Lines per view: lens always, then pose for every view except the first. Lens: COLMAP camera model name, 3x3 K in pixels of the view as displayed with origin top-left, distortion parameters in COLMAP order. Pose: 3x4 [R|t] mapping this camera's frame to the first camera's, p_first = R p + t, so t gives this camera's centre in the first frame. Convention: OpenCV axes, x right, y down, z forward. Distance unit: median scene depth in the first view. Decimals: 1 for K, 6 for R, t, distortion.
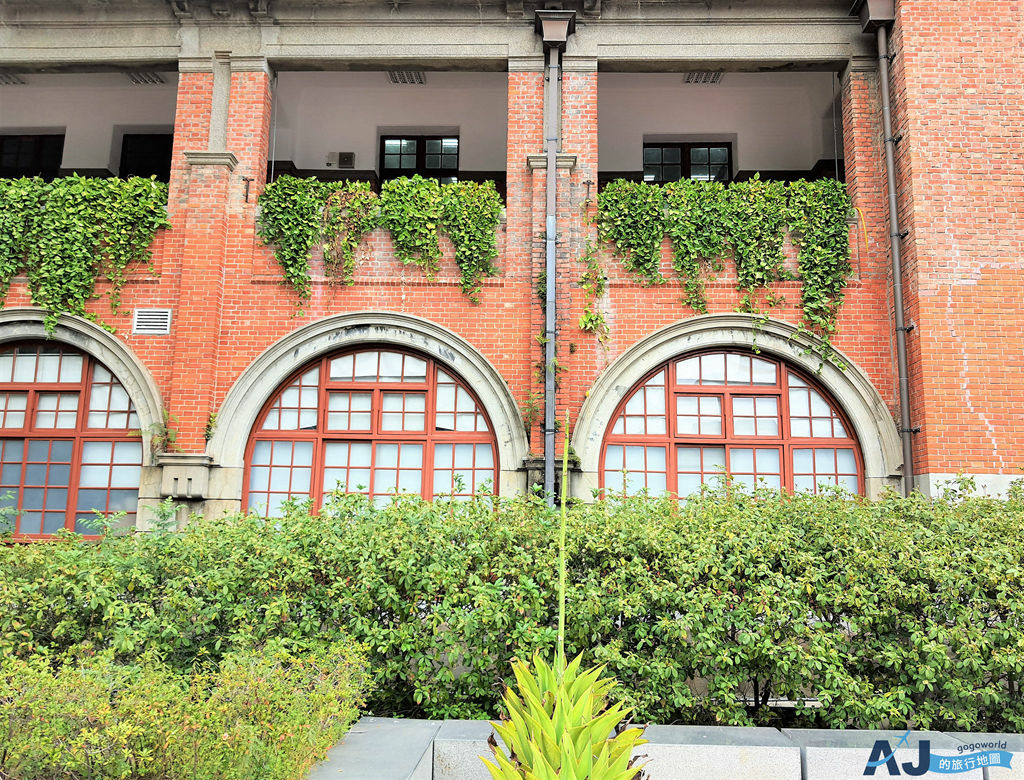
lens RADIAL K [[838.3, 0, 518.8], [0, 838.3, 384.7], [0, 0, 1]] dist [0.029845, -0.050528]
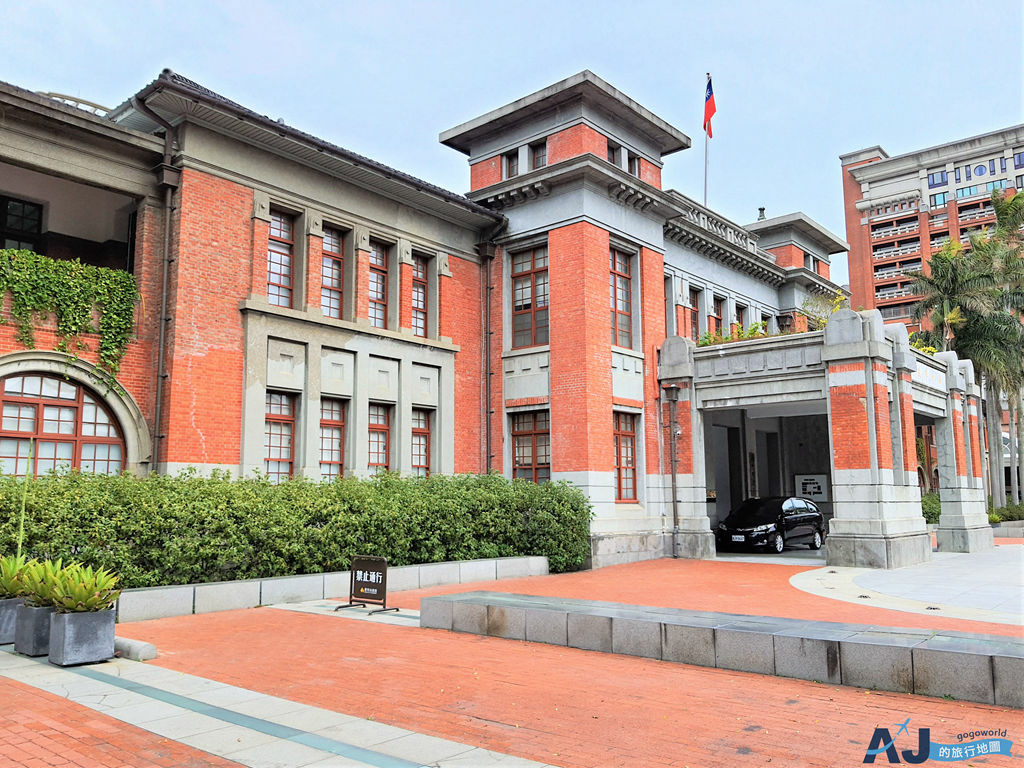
lens RADIAL K [[848.1, 0, 519.9], [0, 848.1, 389.1], [0, 0, 1]] dist [0.025658, -0.097072]
pose [[0.619347, 0.083100, 0.780708, -0.393431], [-0.115371, 0.993221, -0.014195, -0.092031], [-0.776595, -0.081279, 0.624735, -0.575052]]
